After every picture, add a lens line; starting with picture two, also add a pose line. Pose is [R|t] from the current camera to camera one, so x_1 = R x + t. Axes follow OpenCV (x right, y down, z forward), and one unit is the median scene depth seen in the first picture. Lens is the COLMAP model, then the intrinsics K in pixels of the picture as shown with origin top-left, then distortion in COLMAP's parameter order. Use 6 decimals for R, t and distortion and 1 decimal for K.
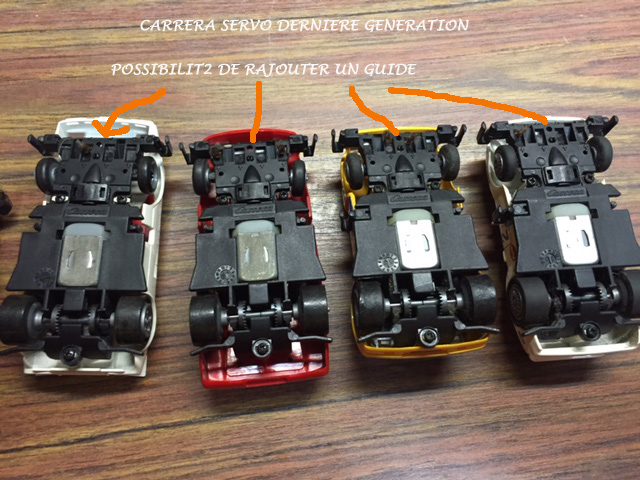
lens RADIAL K [[542.9, 0, 320.0], [0, 542.9, 240.0], [0, 0, 1]] dist [0.071816, -0.099801]
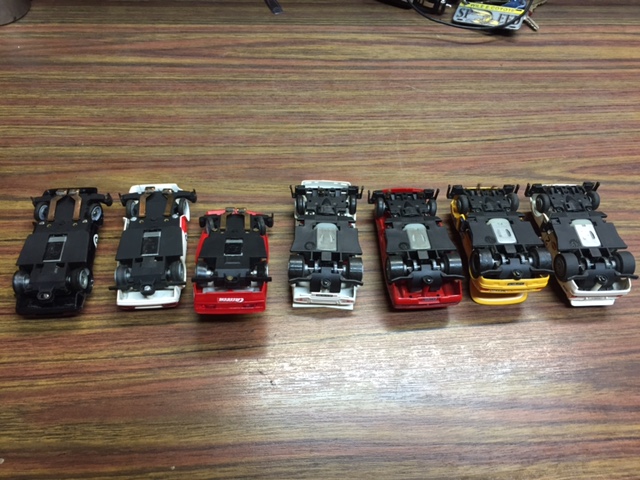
lens RADIAL K [[542.9, 0, 320.0], [0, 542.9, 240.0], [0, 0, 1]] dist [0.071816, -0.099801]
pose [[0.999874, 0.014951, 0.005361, -0.433304], [-0.012223, 0.939859, -0.341345, 0.630919], [-0.010142, 0.341236, 0.939923, -0.709891]]
